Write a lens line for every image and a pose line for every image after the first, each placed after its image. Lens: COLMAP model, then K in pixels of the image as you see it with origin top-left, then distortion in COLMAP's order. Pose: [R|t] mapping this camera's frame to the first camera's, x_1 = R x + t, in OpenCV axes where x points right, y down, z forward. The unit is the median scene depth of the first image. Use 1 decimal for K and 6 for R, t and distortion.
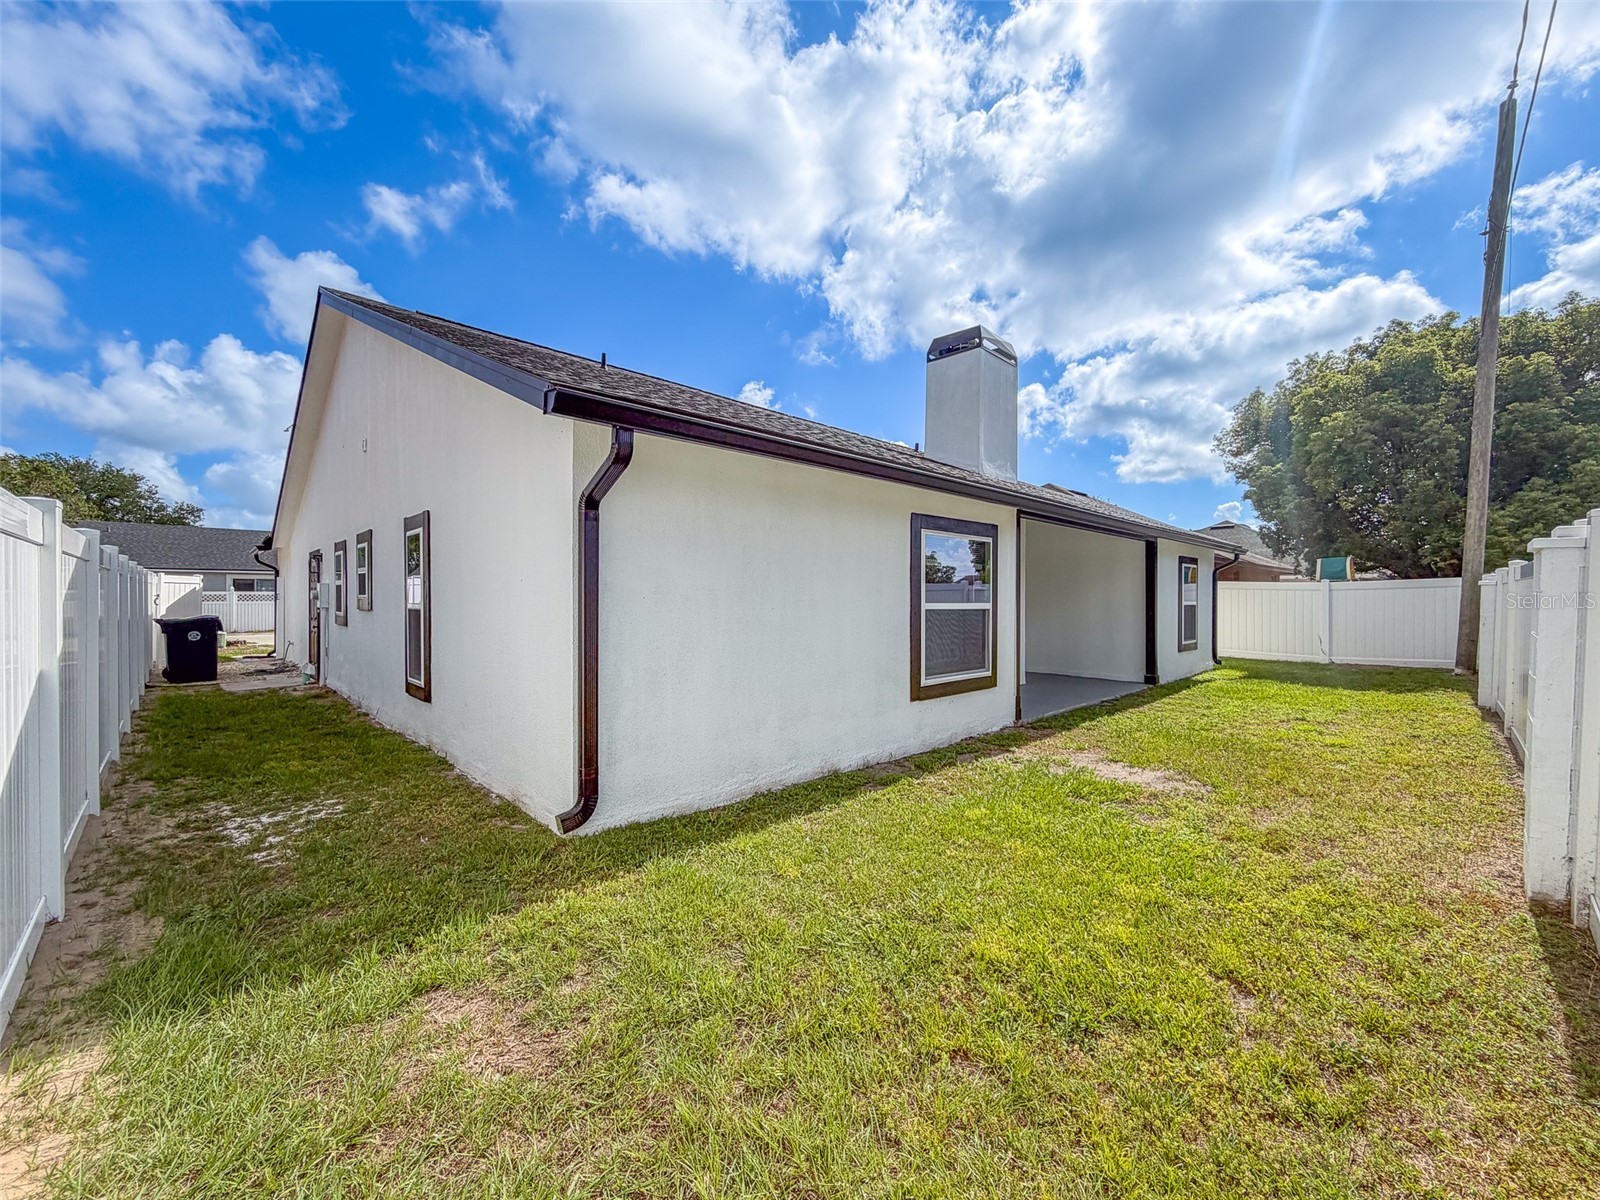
lens RADIAL K [[652.7, 0, 788.6], [0, 652.7, 606.8], [0, 0, 1]] dist [0.014548, -0.000062]
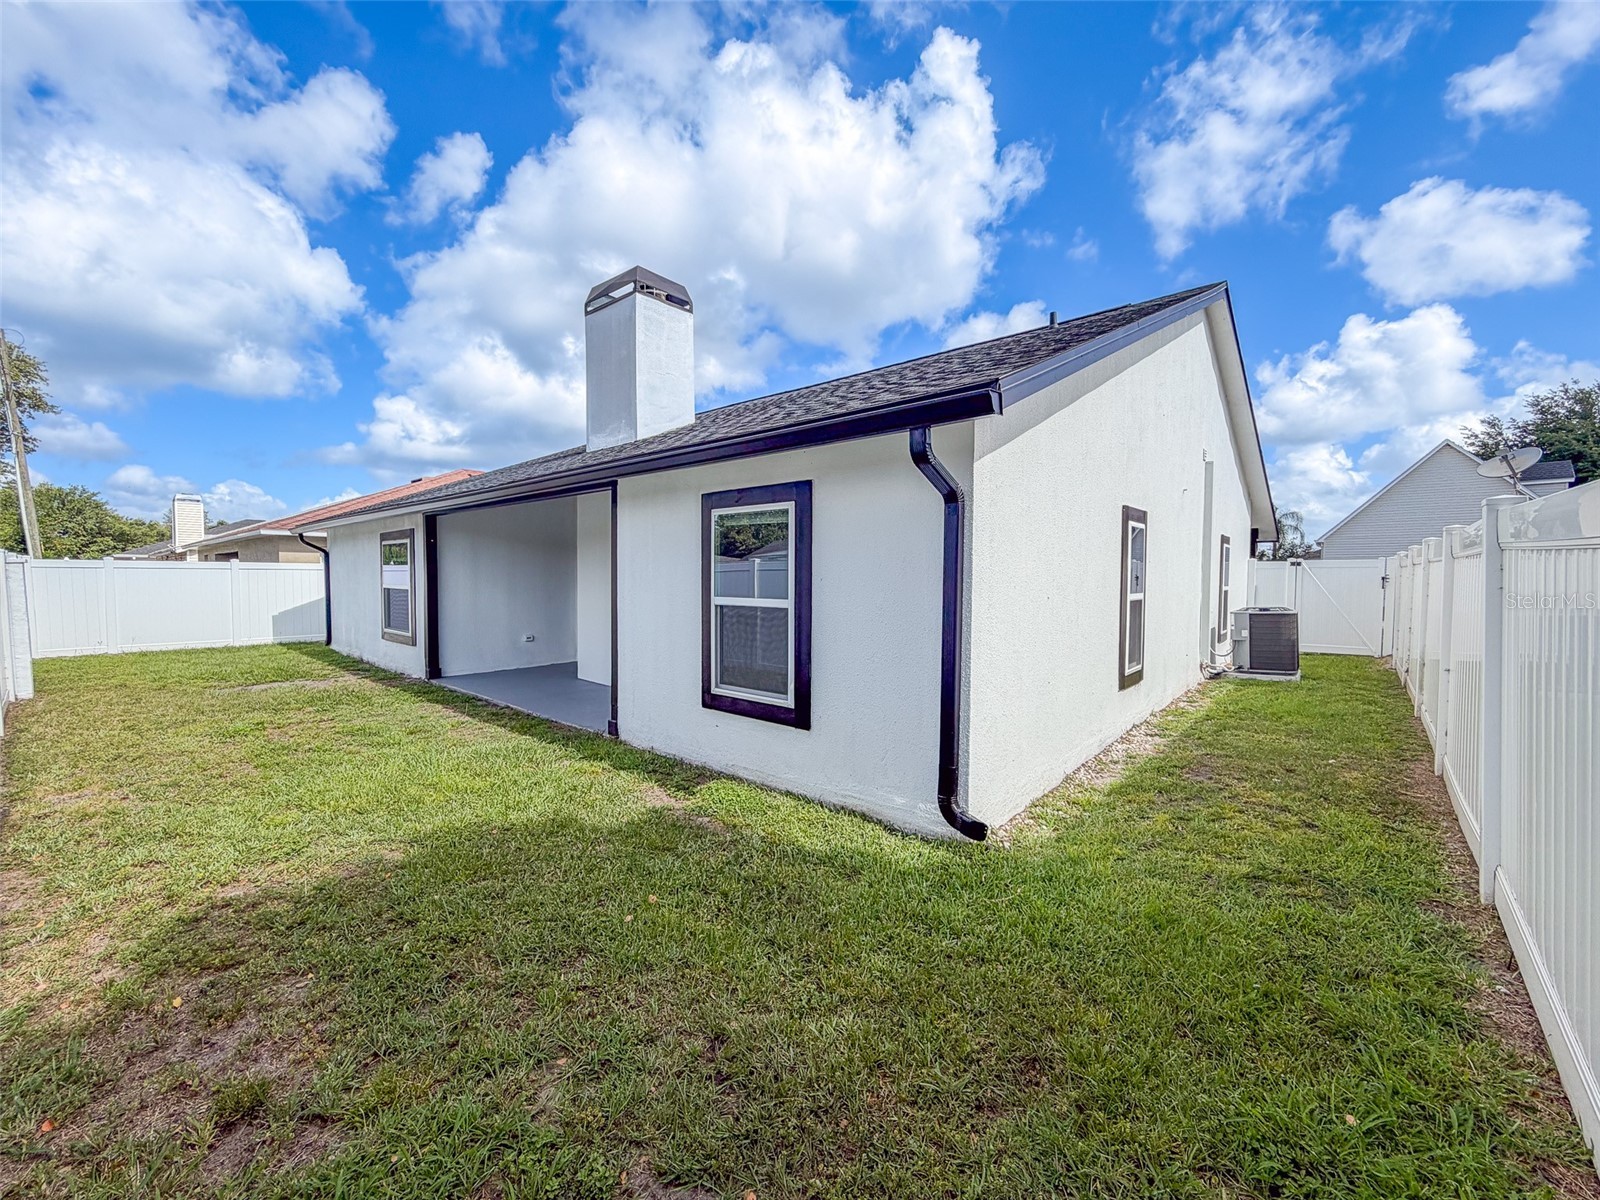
lens RADIAL K [[652.7, 0, 788.6], [0, 652.7, 606.8], [0, 0, 1]] dist [0.014548, -0.000062]
pose [[0.101690, 0.031357, -0.994322, 0.992558], [-0.009841, 0.999486, 0.030514, -0.019091], [0.994767, 0.006682, 0.101946, 0.934848]]
